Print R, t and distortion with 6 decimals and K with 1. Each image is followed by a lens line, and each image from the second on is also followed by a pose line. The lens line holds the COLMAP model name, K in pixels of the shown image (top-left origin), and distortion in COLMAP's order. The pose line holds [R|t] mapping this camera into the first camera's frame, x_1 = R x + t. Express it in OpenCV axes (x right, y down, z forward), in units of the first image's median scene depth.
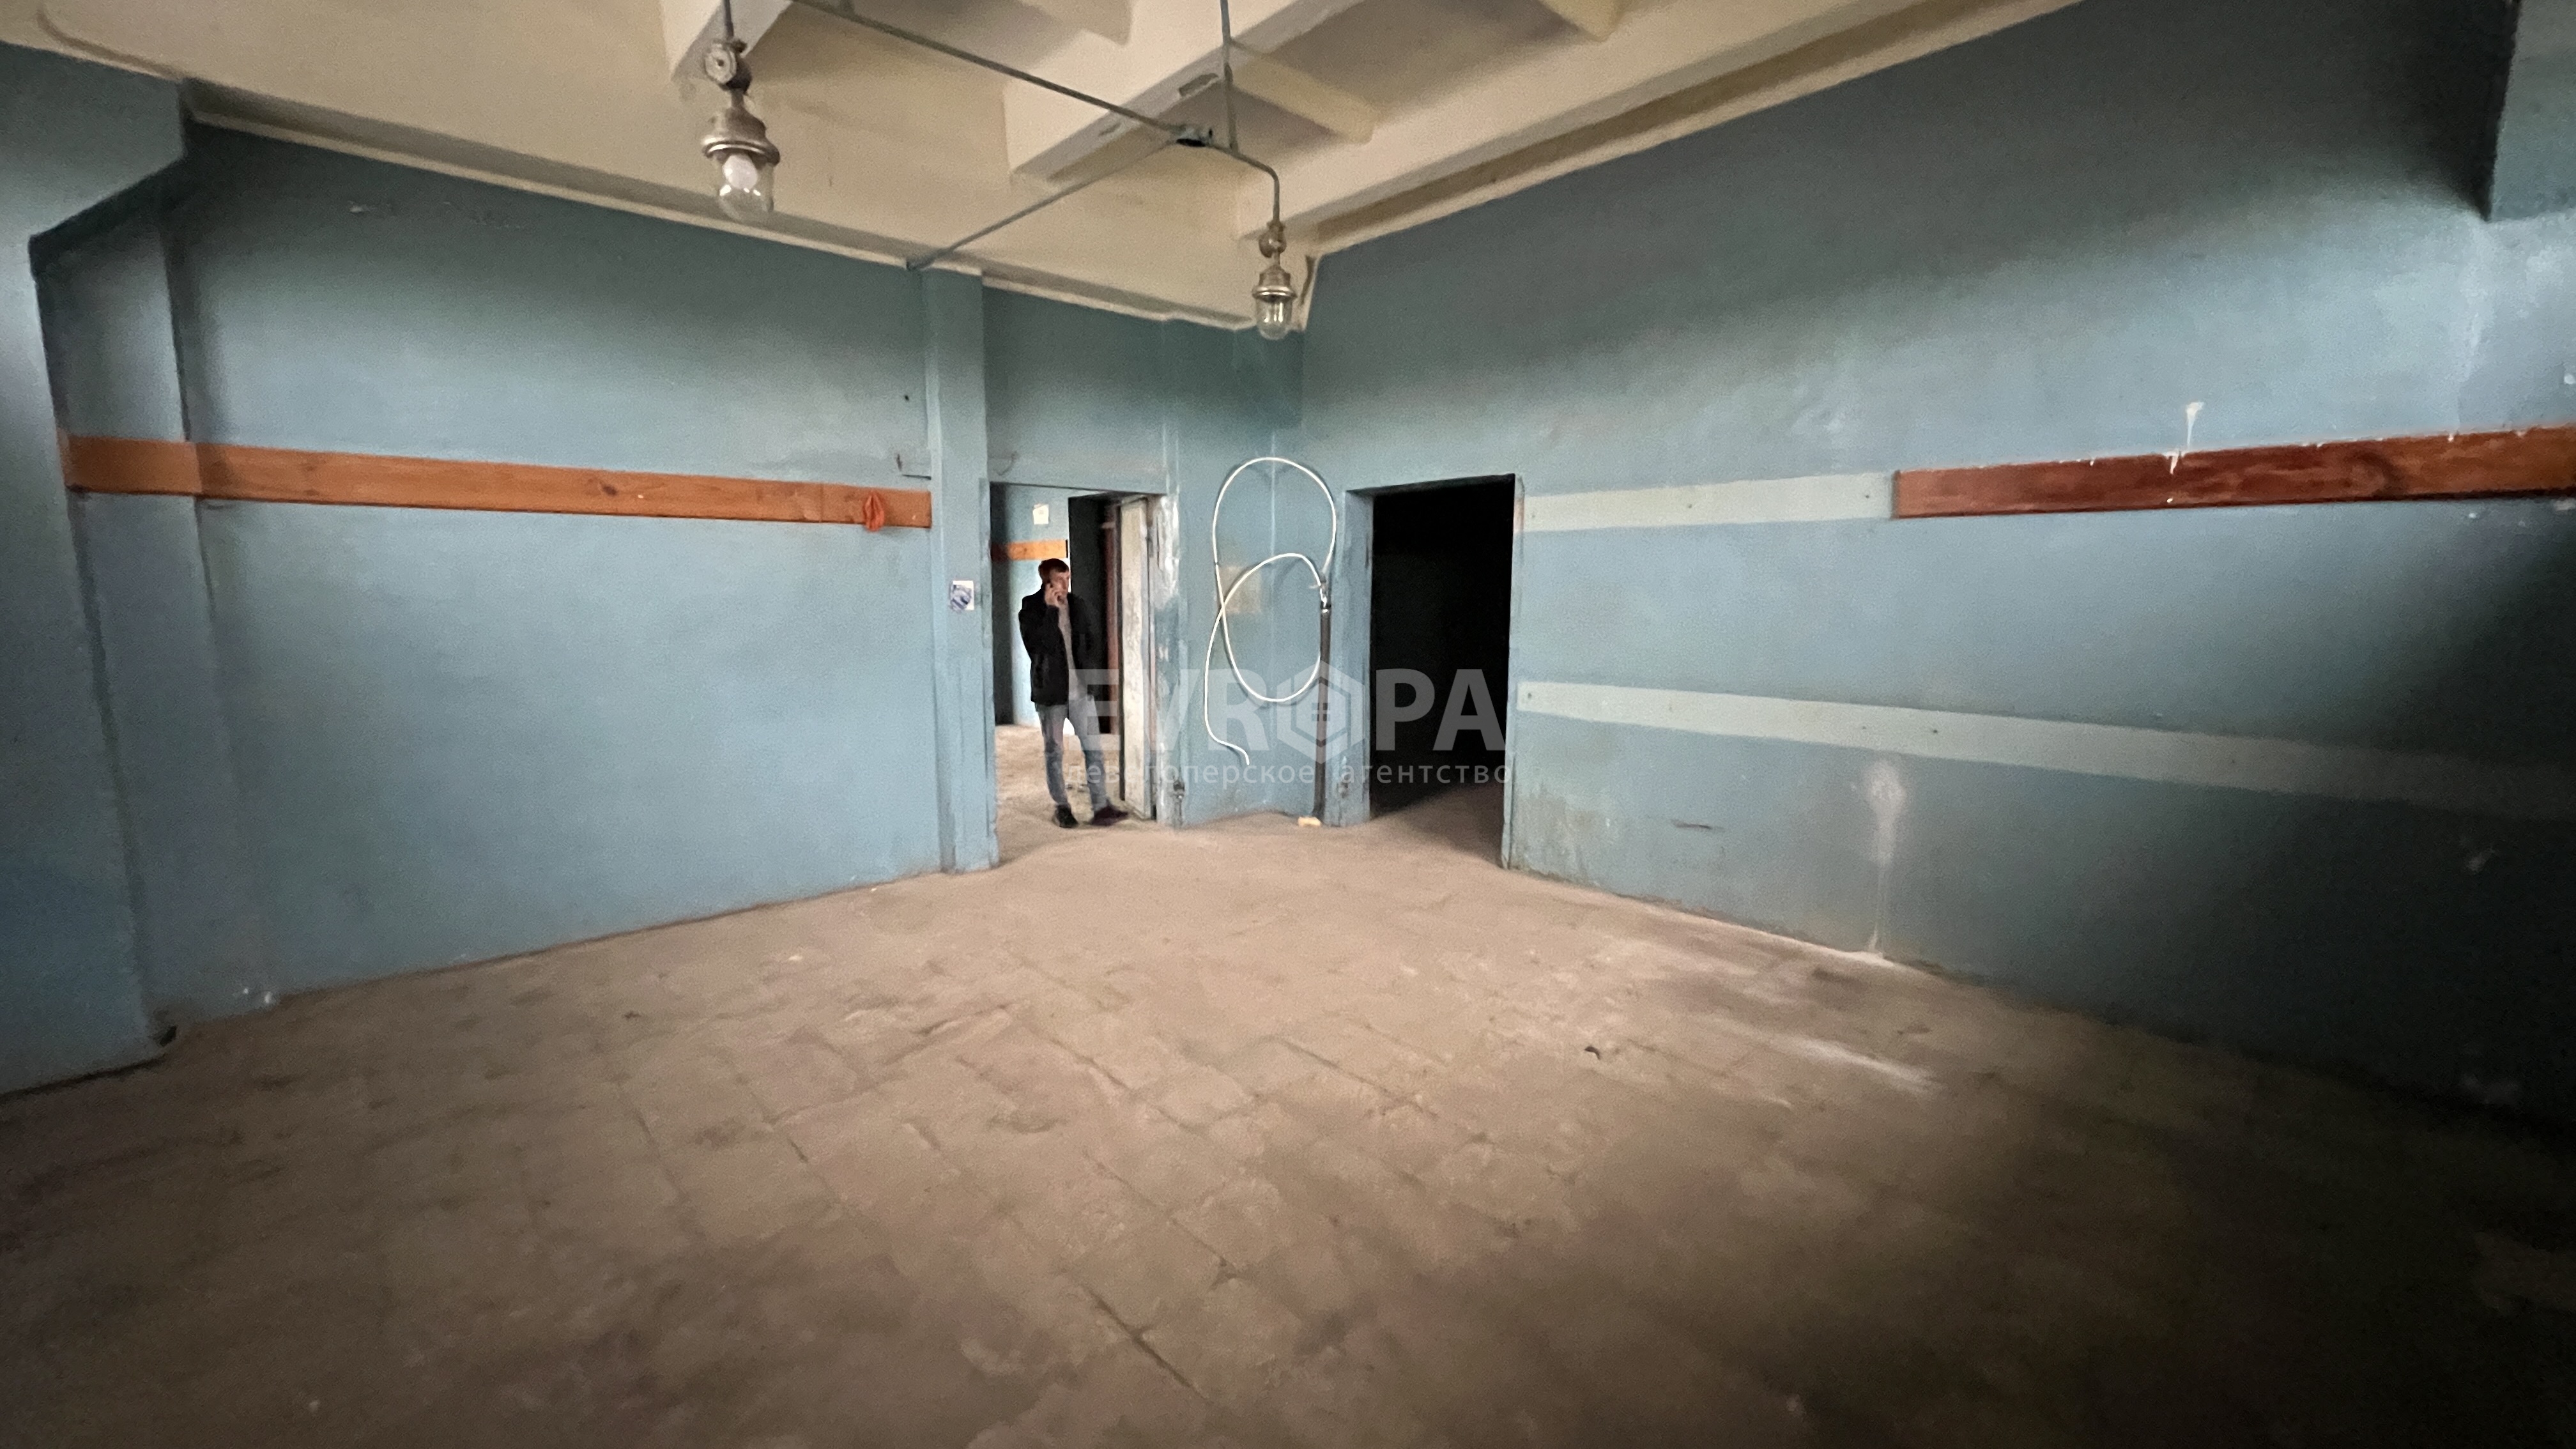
lens RADIAL K [[1027.4, 0, 1288.0], [0, 1027.4, 724.5], [0, 0, 1]] dist [-0.001804, -0.000034]
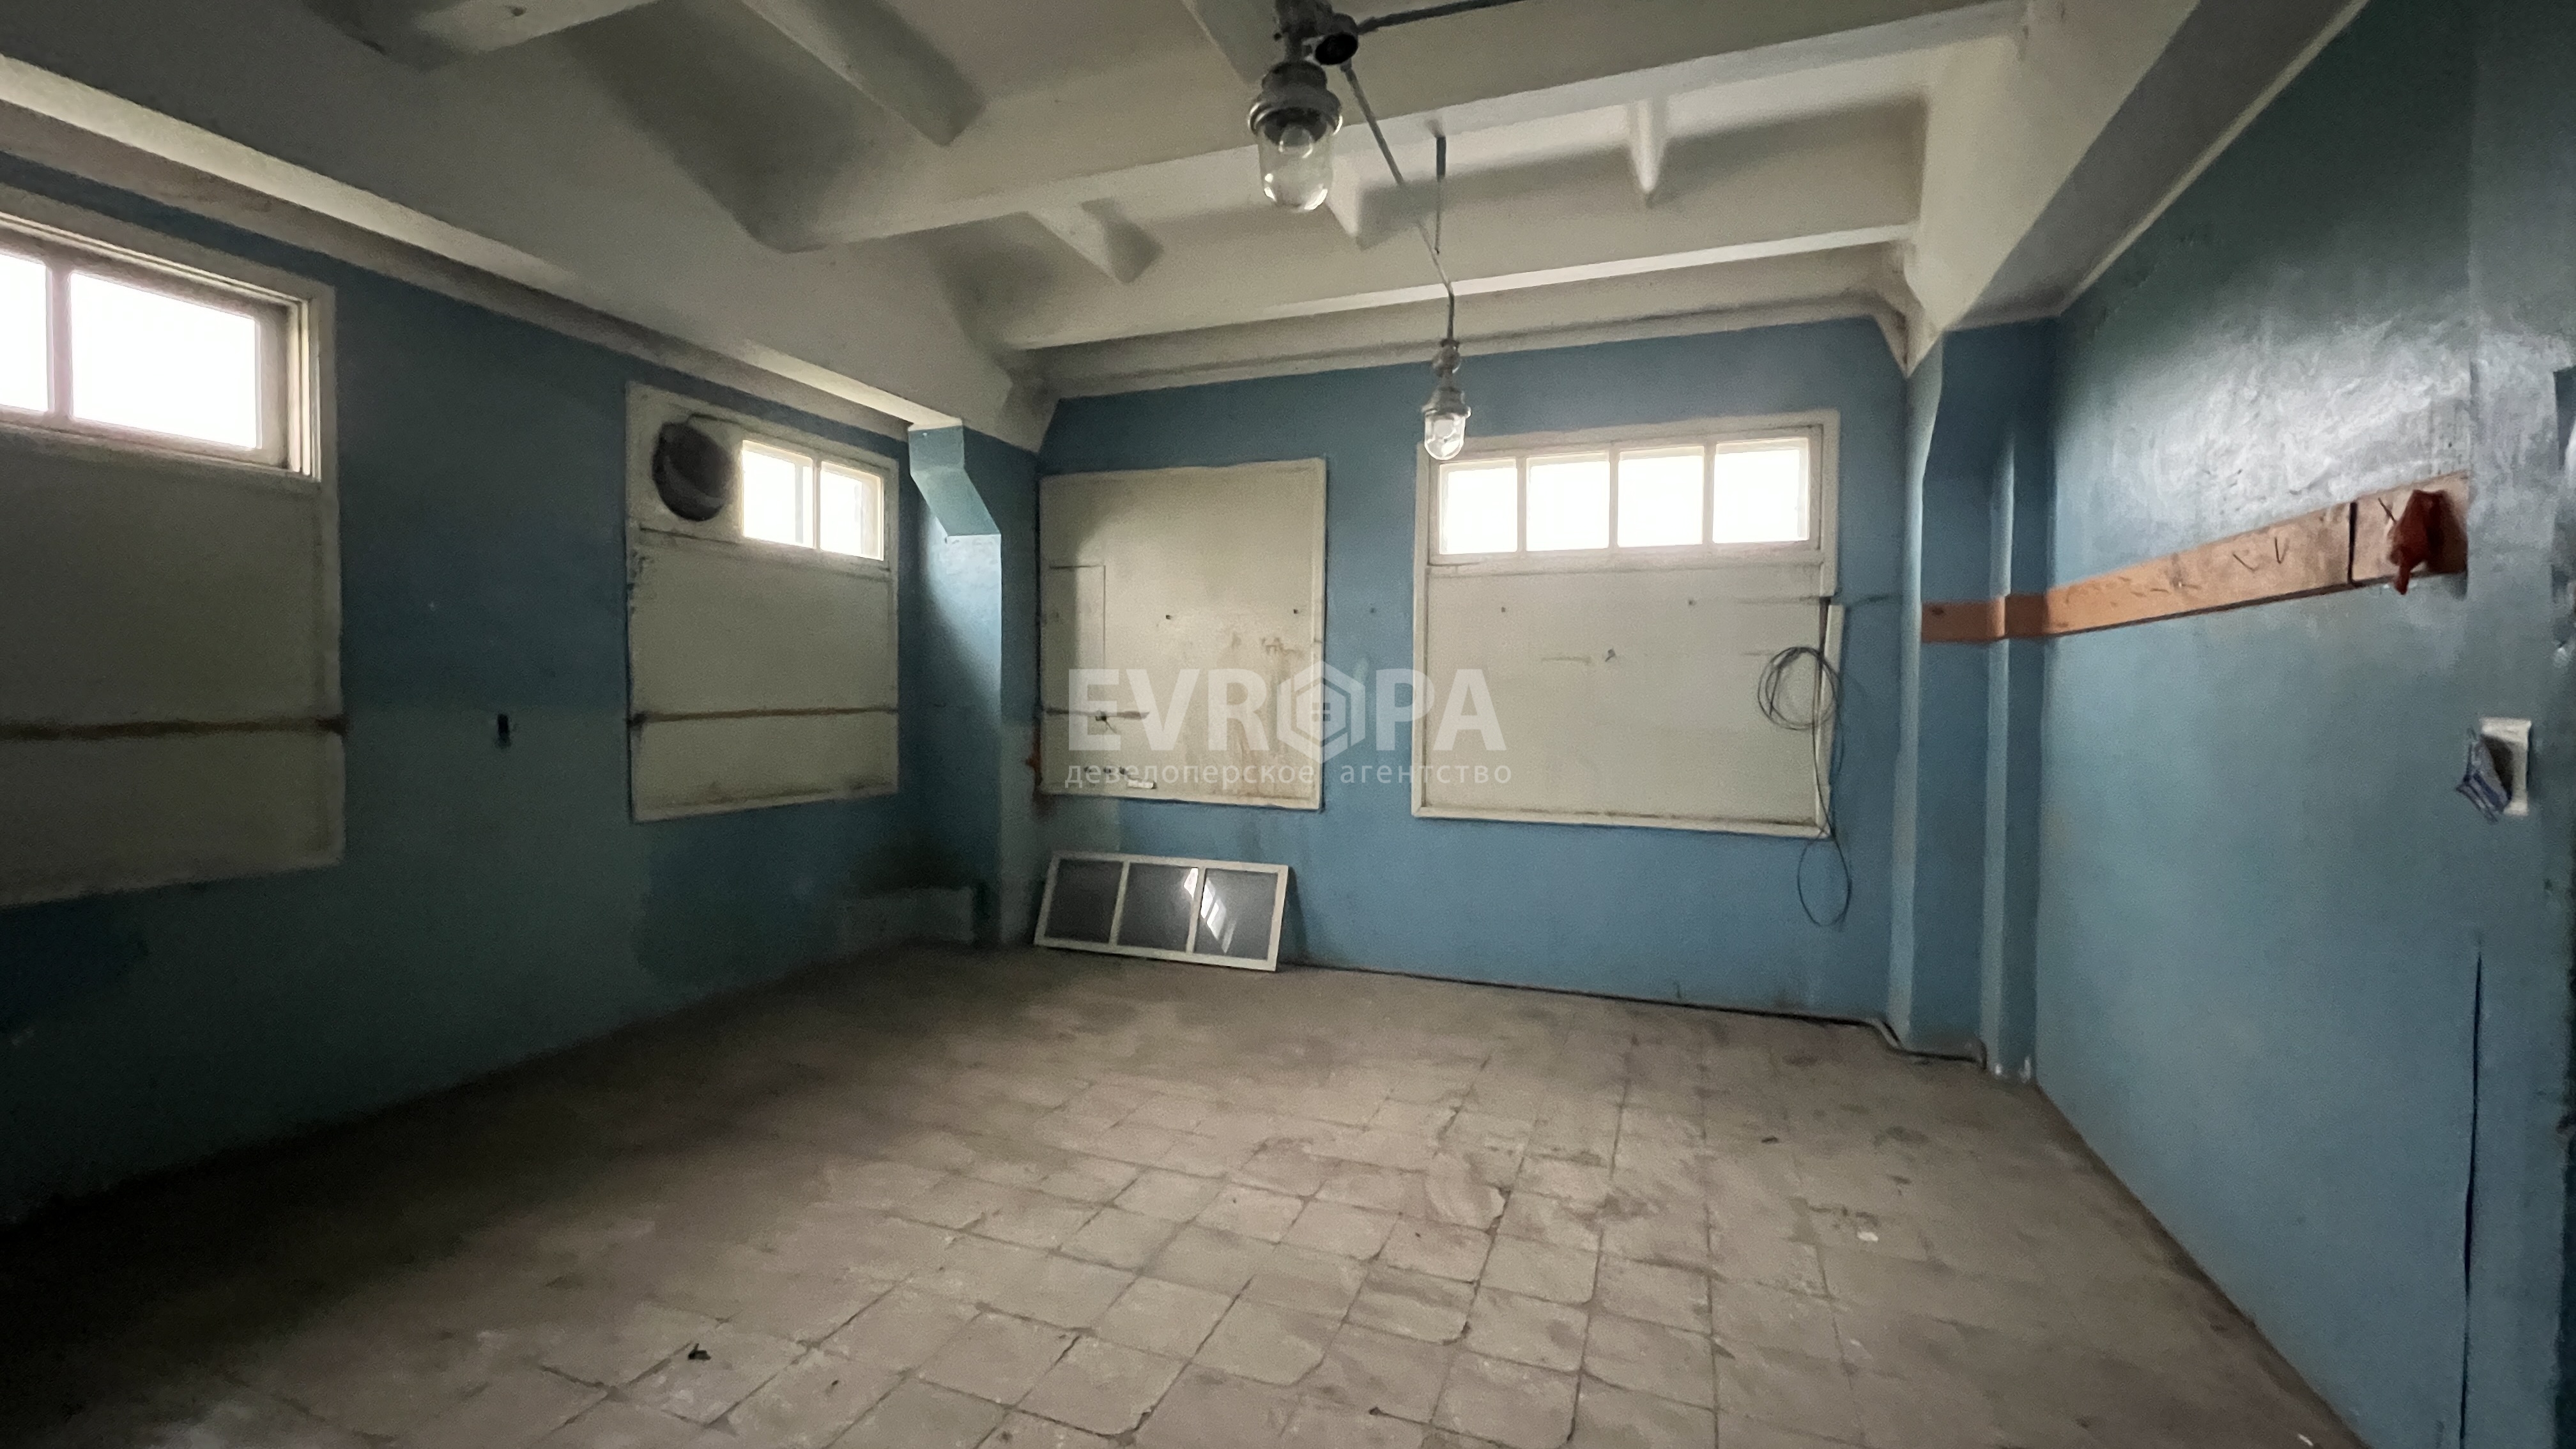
lens RADIAL K [[1027.4, 0, 1288.0], [0, 1027.4, 724.5], [0, 0, 1]] dist [-0.001804, -0.000034]
pose [[-0.897182, 0.010669, -0.441532, 0.256345], [-0.061400, 0.986988, 0.148611, -0.272862], [0.437373, 0.160441, -0.884853, 1.878970]]
